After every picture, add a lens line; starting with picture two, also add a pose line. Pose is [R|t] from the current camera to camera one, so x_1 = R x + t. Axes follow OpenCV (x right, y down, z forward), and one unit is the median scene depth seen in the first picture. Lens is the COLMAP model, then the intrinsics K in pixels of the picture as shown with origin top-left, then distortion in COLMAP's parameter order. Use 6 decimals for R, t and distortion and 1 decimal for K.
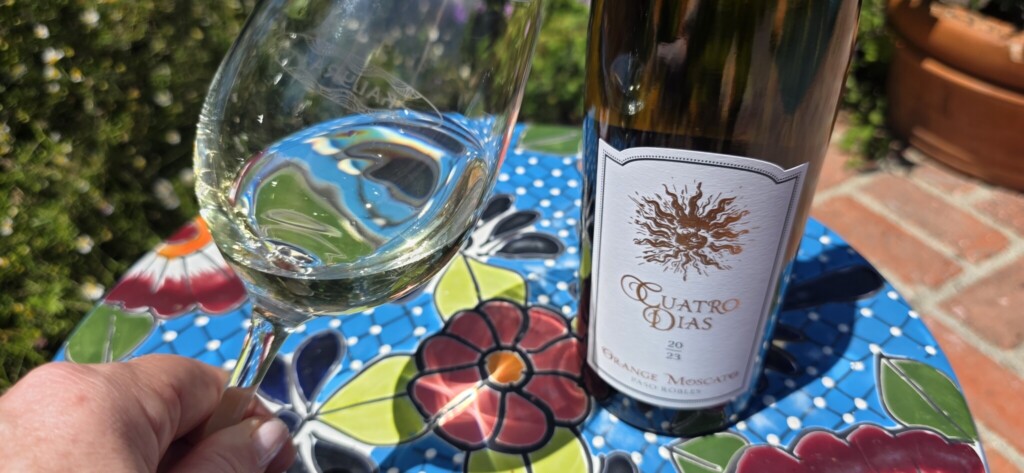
lens RADIAL K [[705.2, 0, 512.0], [0, 705.2, 236.5], [0, 0, 1]] dist [0.010914, -0.053377]
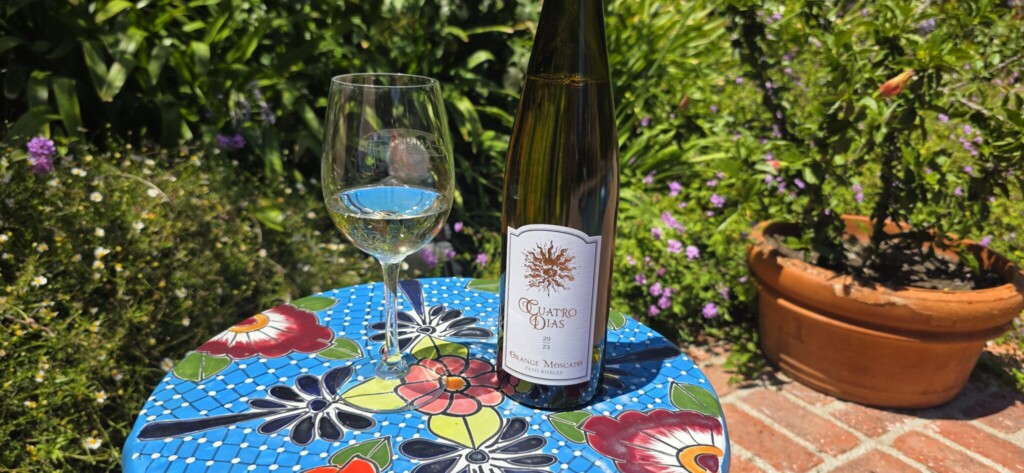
lens RADIAL K [[705.2, 0, 512.0], [0, 705.2, 236.5], [0, 0, 1]] dist [0.010914, -0.053377]
pose [[0.996096, 0.056764, 0.067607, -0.004784], [-0.026695, 0.923683, -0.382227, 0.485003], [-0.084145, 0.378929, 0.921592, -0.658047]]
